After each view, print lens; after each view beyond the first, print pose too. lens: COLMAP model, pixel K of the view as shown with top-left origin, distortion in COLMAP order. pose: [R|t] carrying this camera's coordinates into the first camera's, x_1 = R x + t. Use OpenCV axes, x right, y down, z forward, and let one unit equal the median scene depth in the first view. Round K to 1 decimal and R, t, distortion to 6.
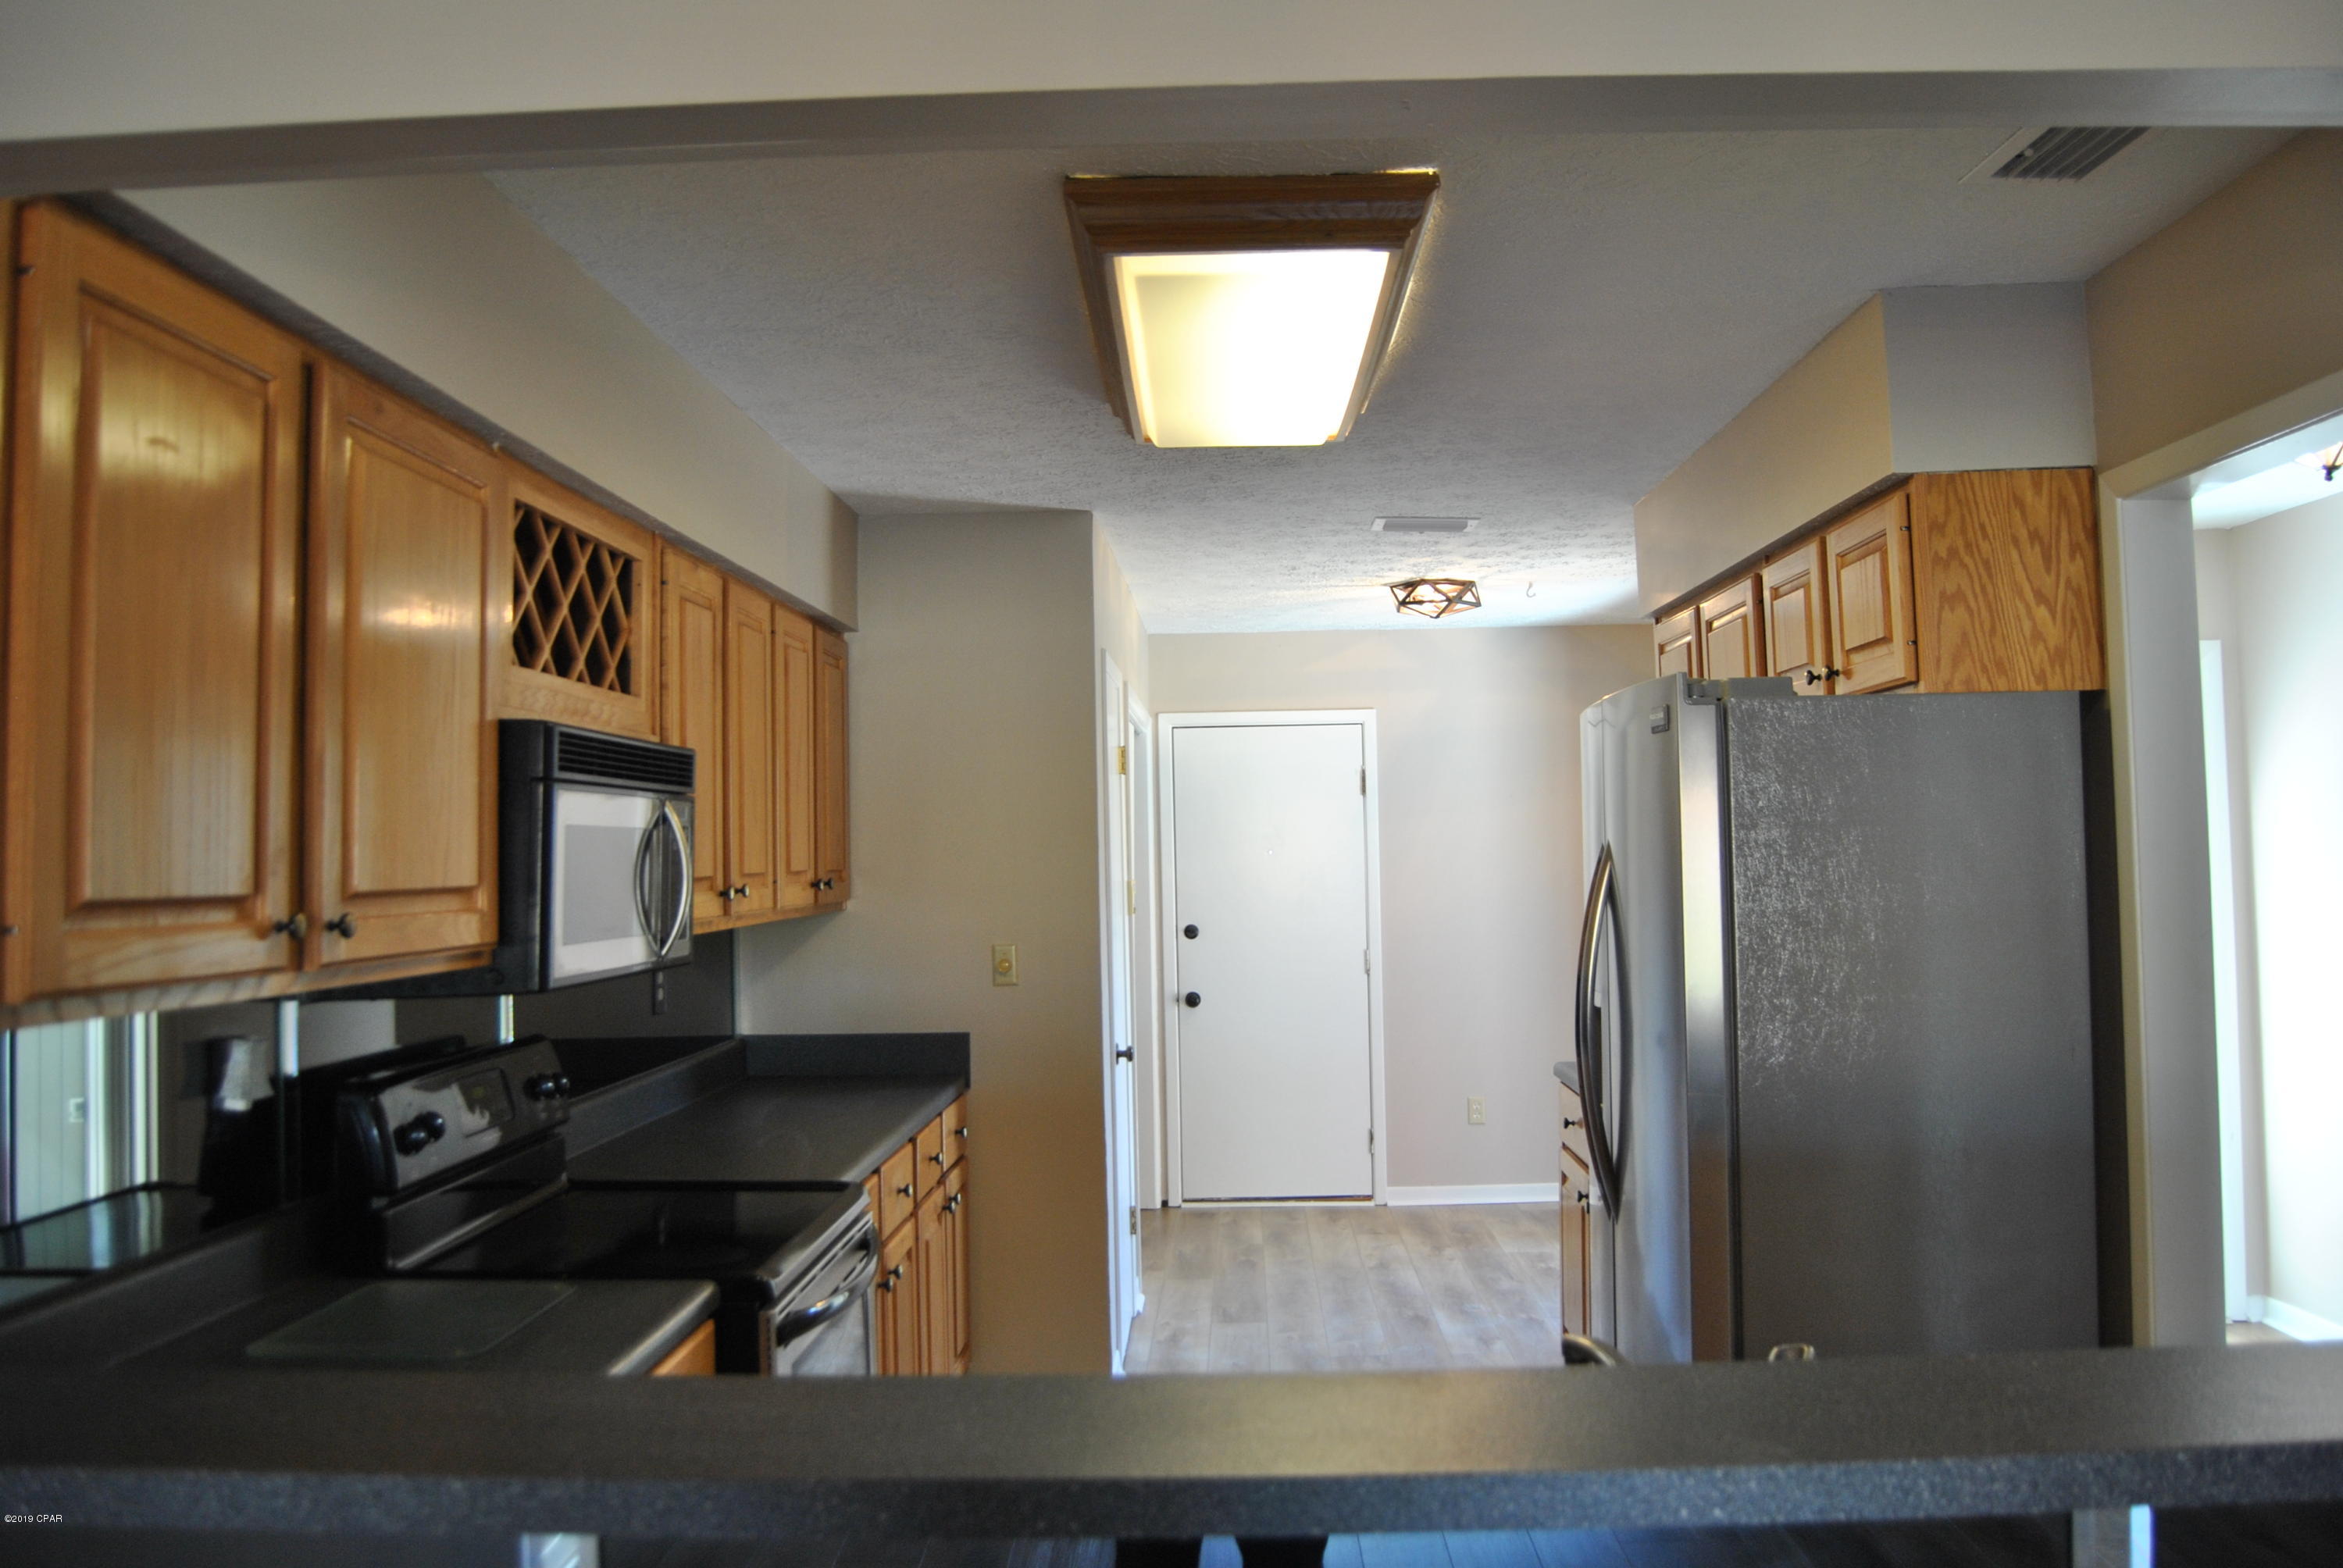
lens RADIAL K [[1832.6, 0, 1173.3], [0, 1832.6, 772.1], [0, 0, 1]] dist [-0.069061, -0.000785]
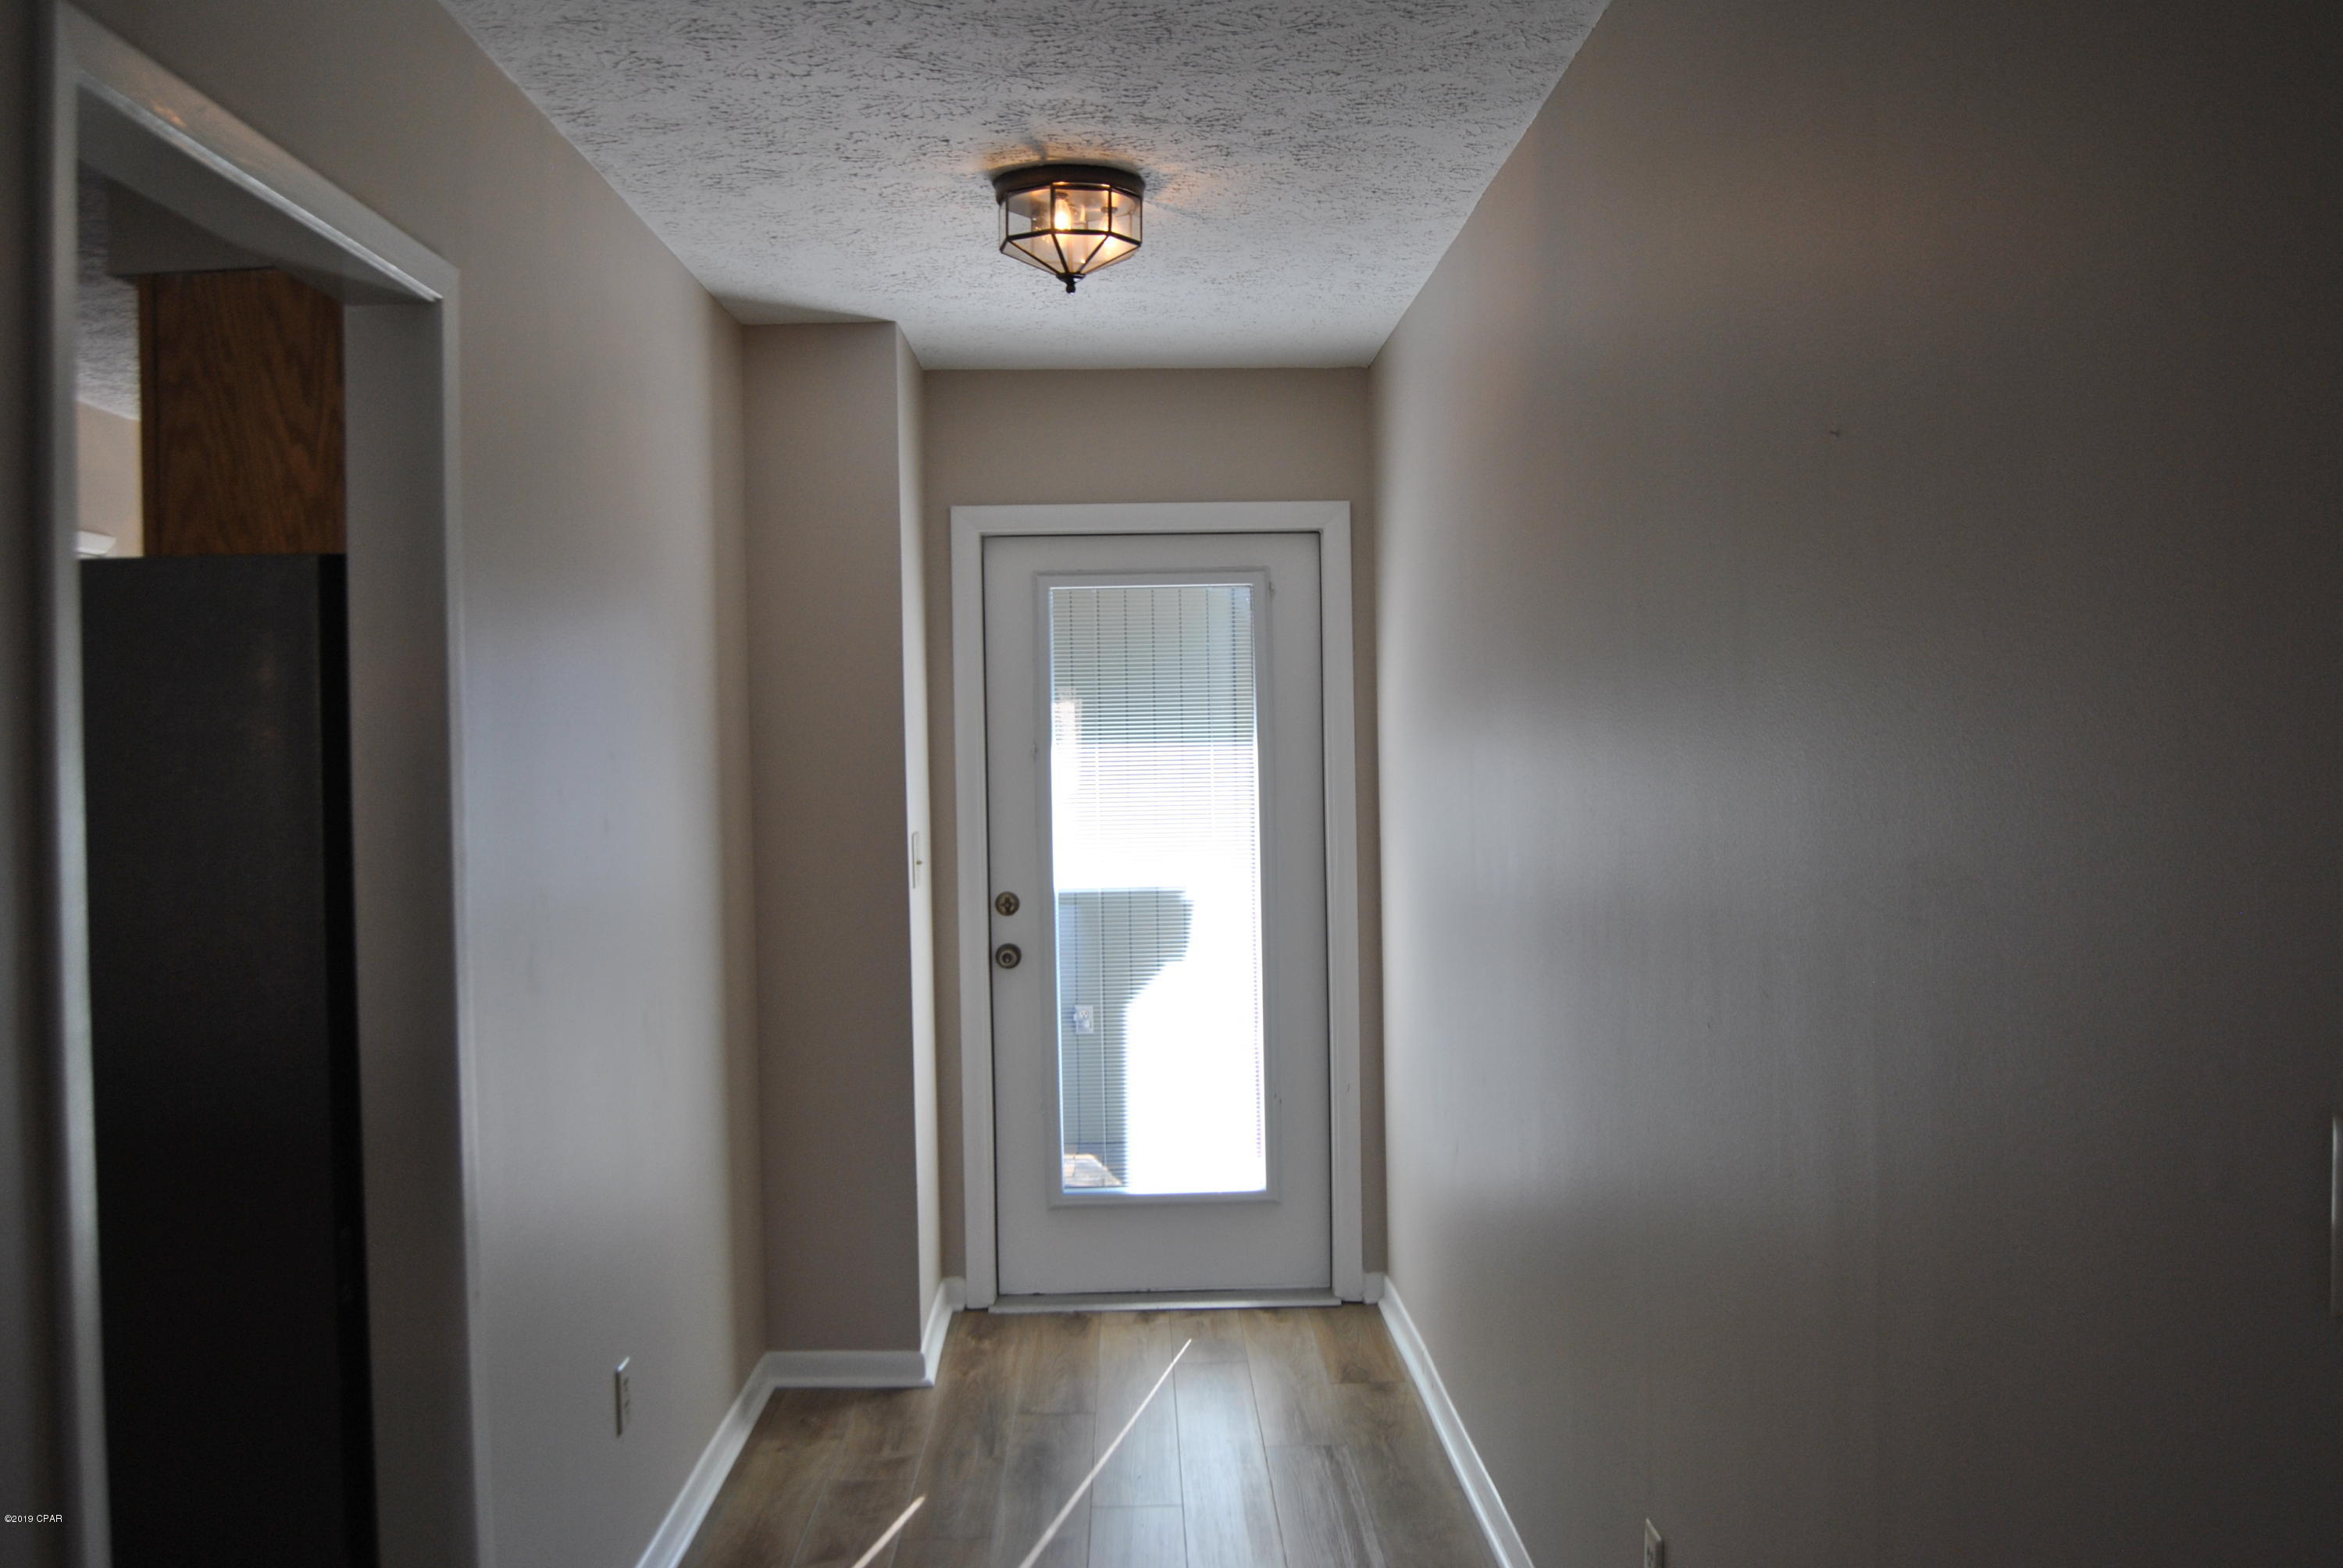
lens RADIAL K [[2024.2, 0, 1170.4], [0, 2024.2, 785.8], [0, 0, 1]] dist [0.008049, 0.004783]
pose [[0.998829, -0.004302, 0.048198, 0.817930], [0.001235, 0.997982, 0.063491, 0.000340], [-0.048374, -0.063357, 0.996818, 0.090865]]
